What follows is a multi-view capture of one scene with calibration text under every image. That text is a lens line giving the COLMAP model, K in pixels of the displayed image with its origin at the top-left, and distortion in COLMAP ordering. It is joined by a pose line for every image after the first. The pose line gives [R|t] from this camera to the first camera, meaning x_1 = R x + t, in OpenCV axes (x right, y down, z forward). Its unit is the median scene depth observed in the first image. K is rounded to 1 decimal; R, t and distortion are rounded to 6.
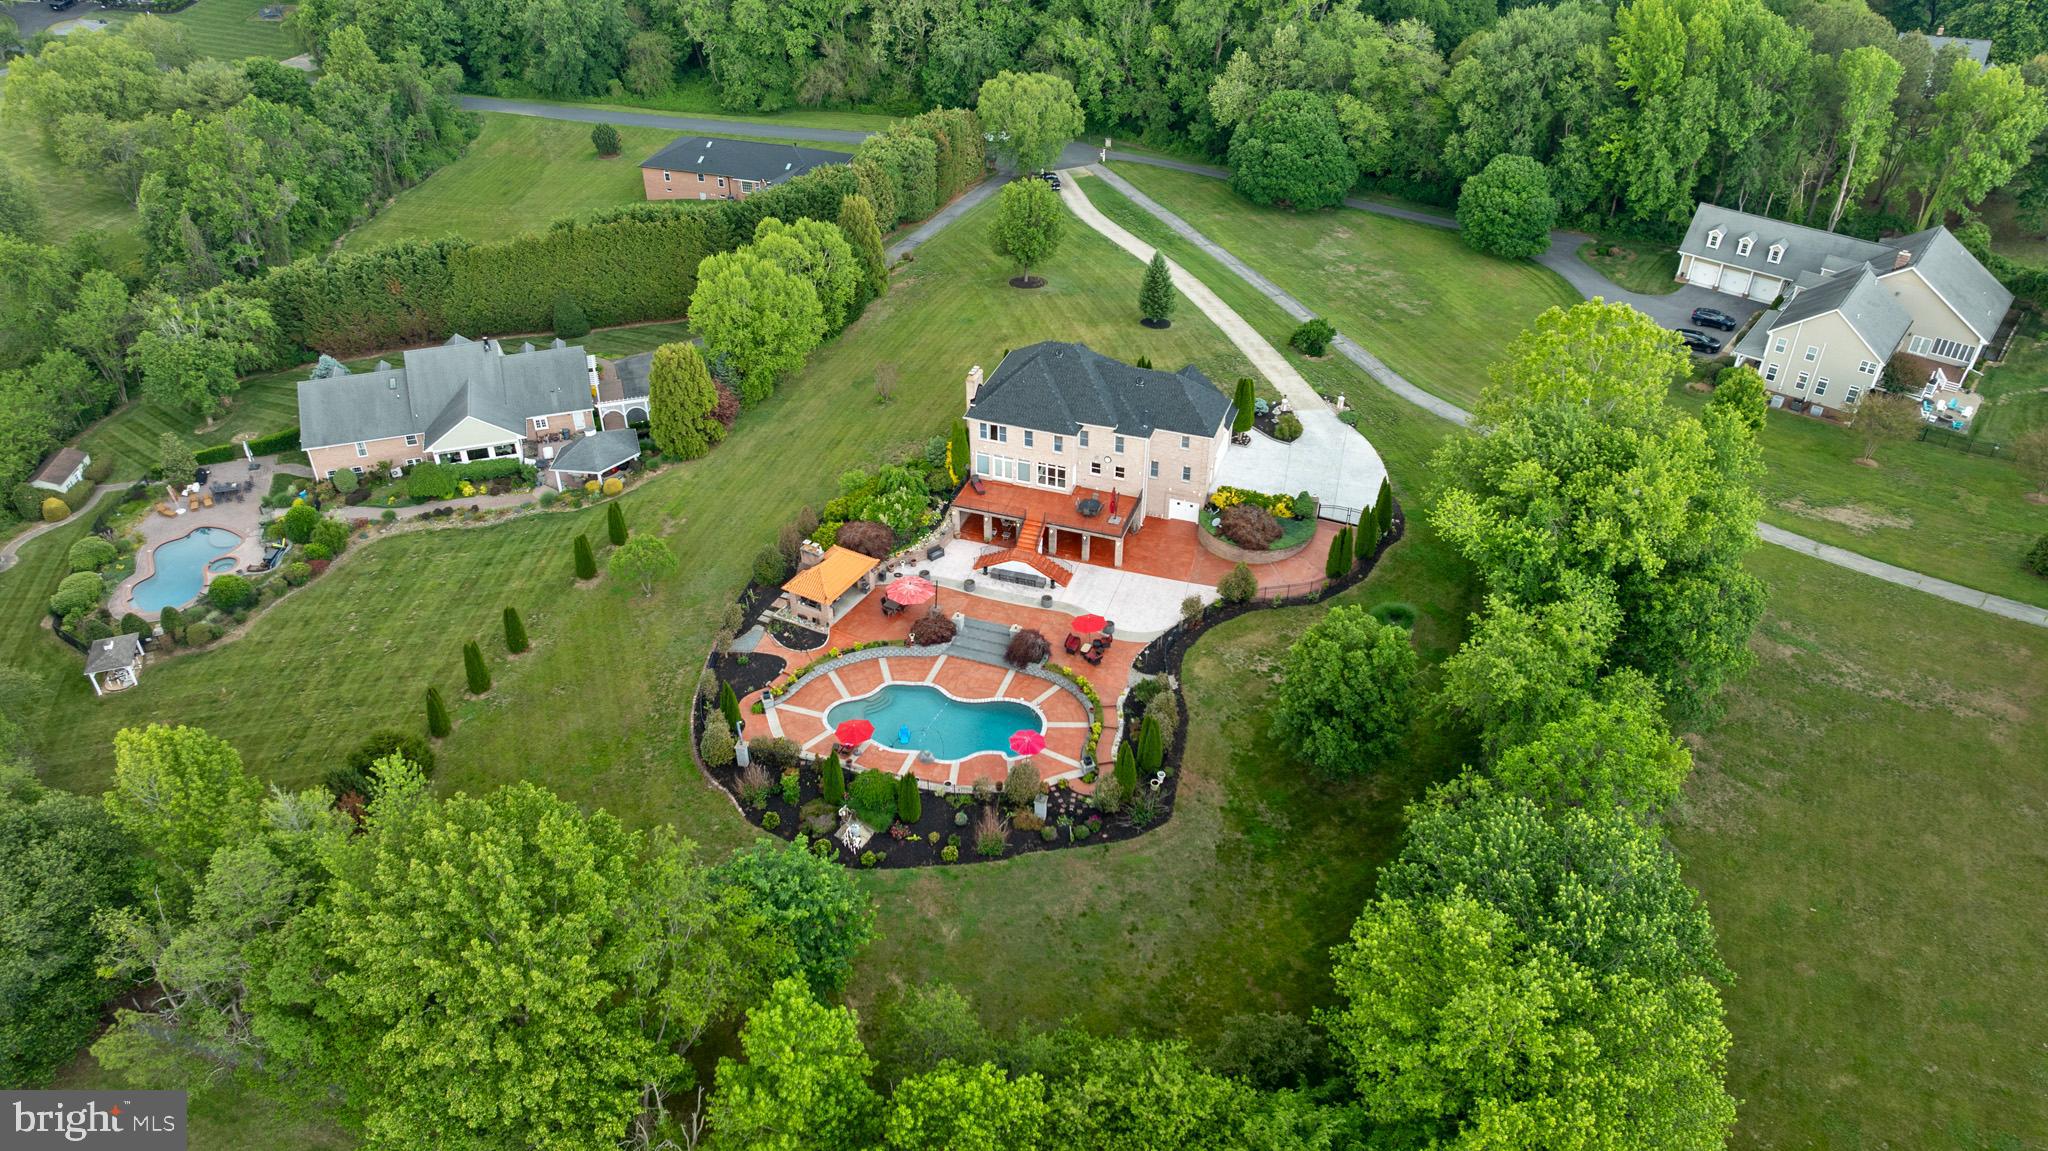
lens RADIAL K [[1445.7, 0, 1026.4], [0, 1445.7, 575.2], [0, 0, 1]] dist [-0.017366, -0.002446]
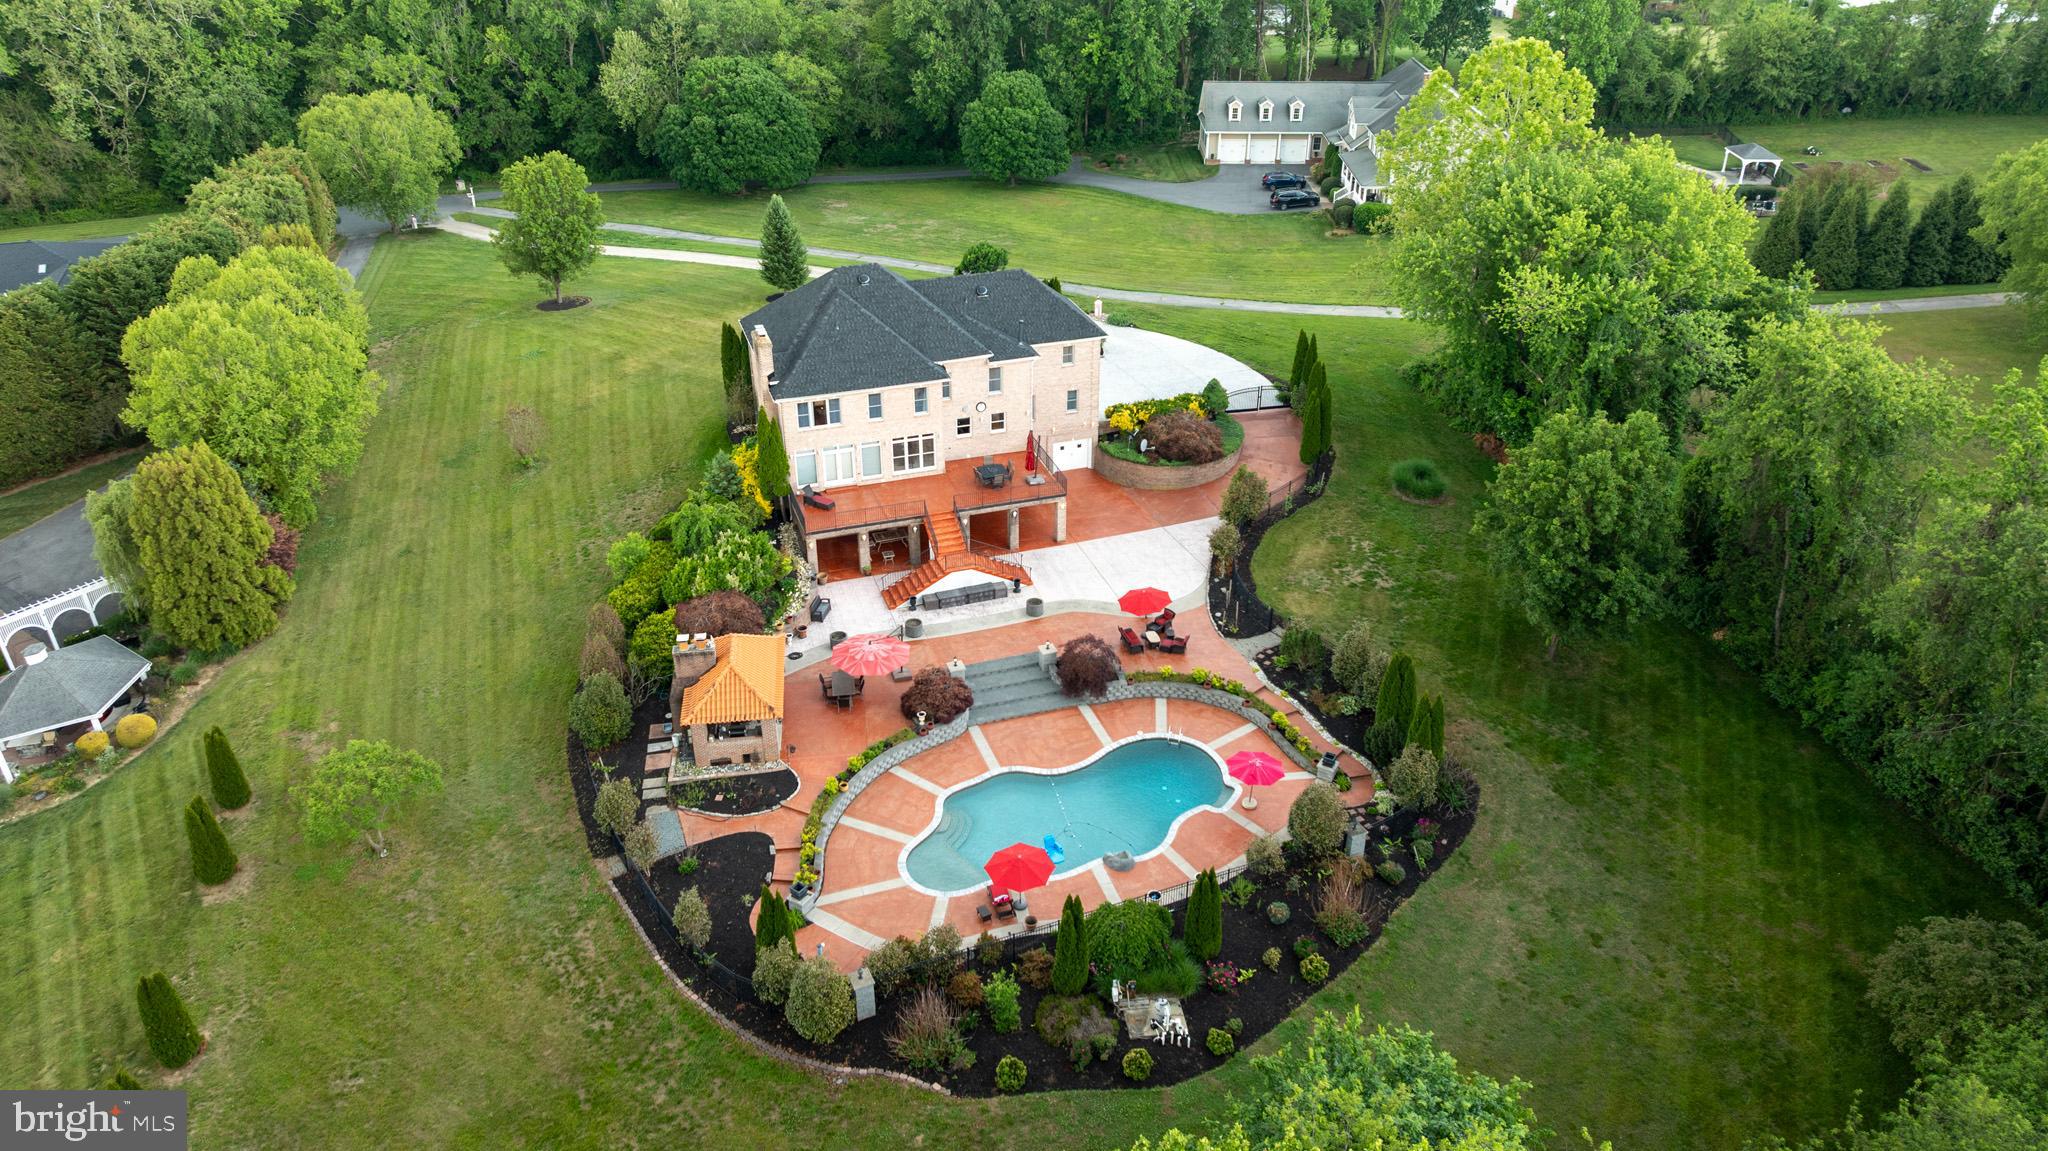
lens RADIAL K [[1445.7, 0, 1026.4], [0, 1445.7, 575.2], [0, 0, 1]] dist [-0.017366, -0.002446]
pose [[0.797132, -0.306770, 0.520070, -0.282434], [0.353732, 0.935298, 0.009518, -0.002899], [-0.489340, 0.176378, 0.854071, 0.369578]]
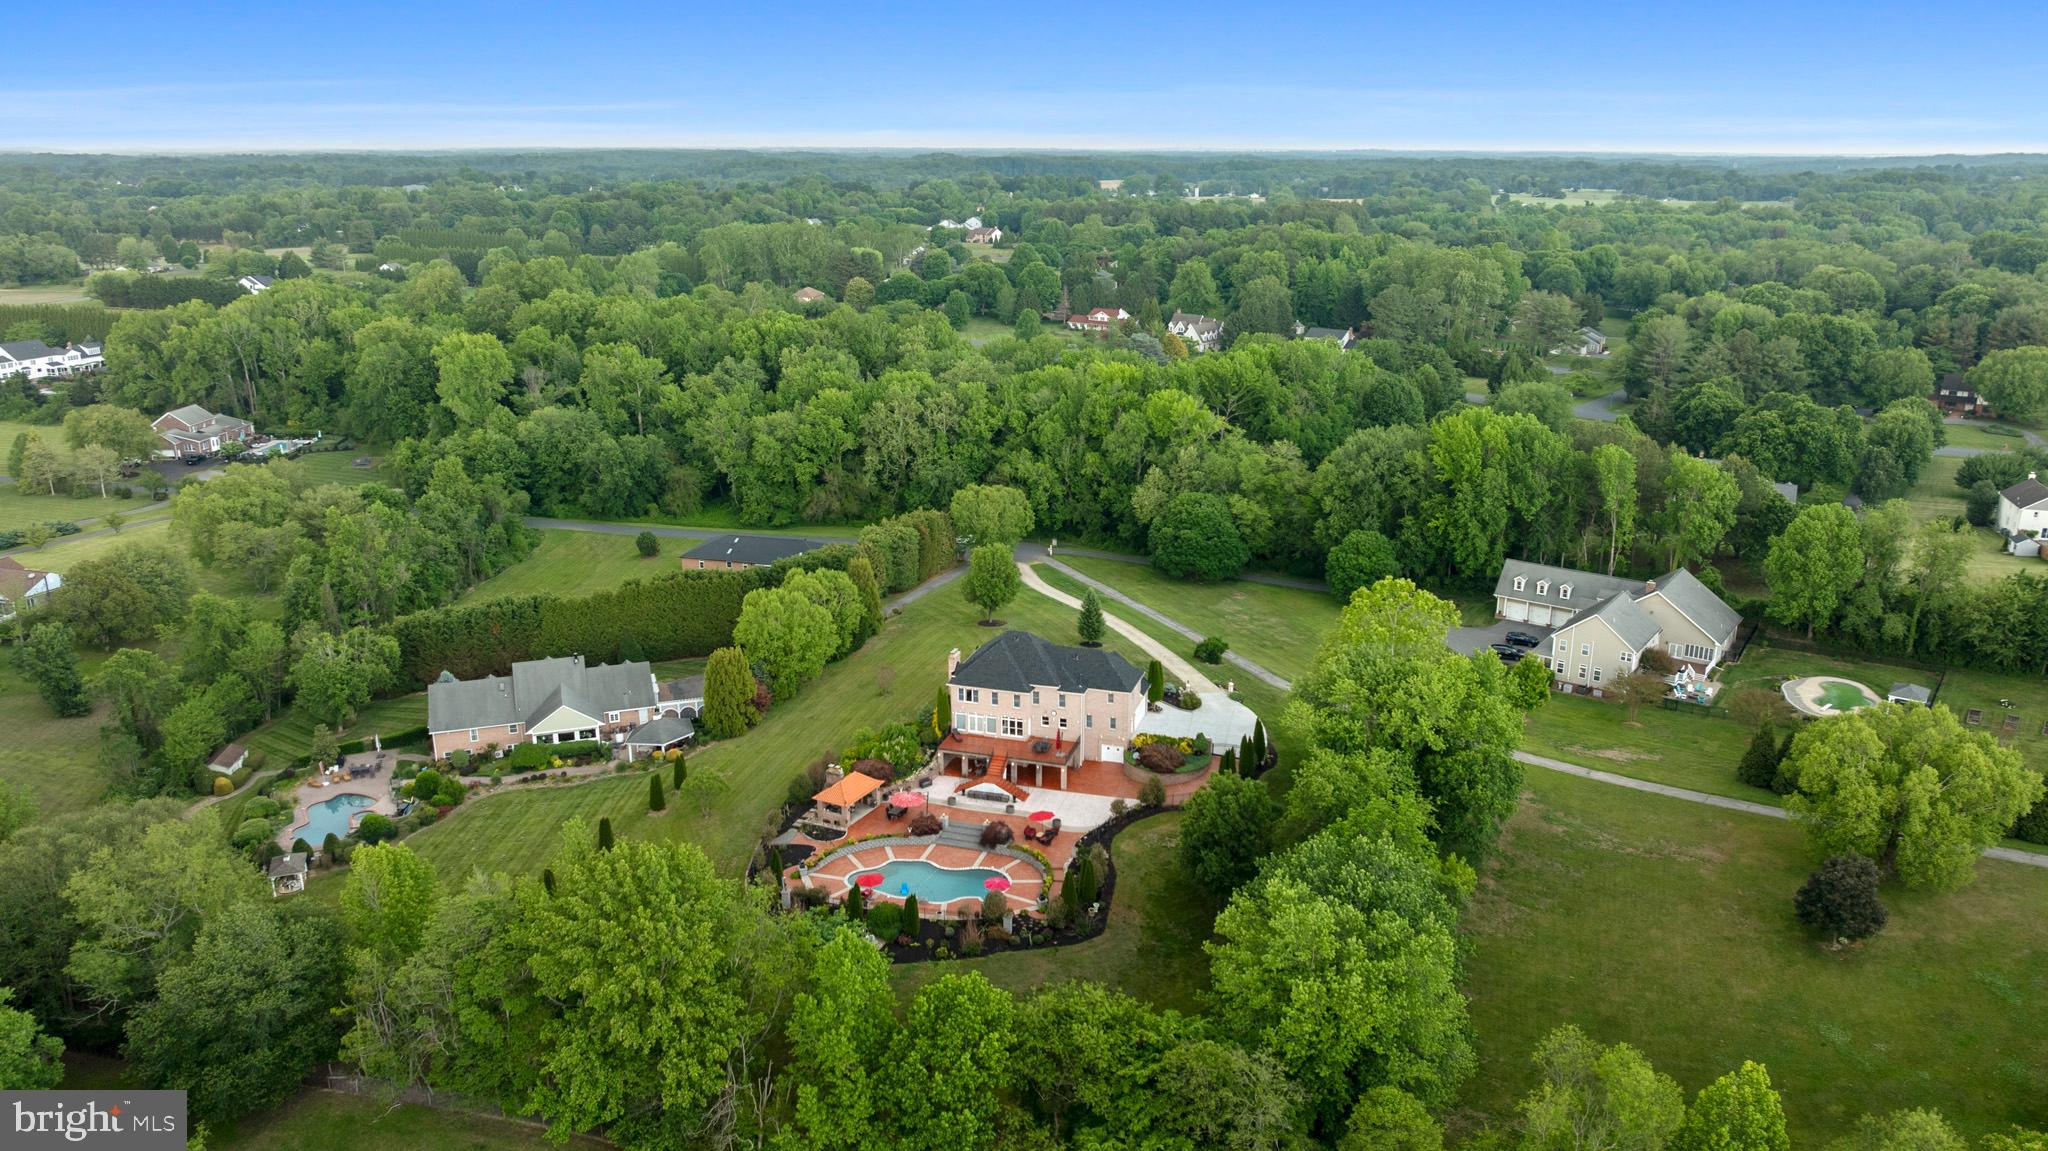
lens RADIAL K [[1445.7, 0, 1026.4], [0, 1445.7, 575.2], [0, 0, 1]] dist [-0.017366, -0.002446]
pose [[0.999531, -0.011680, 0.028317, -0.005252], [0.020059, 0.948236, -0.316932, 0.202129], [-0.023149, 0.317351, 0.948025, -0.284483]]
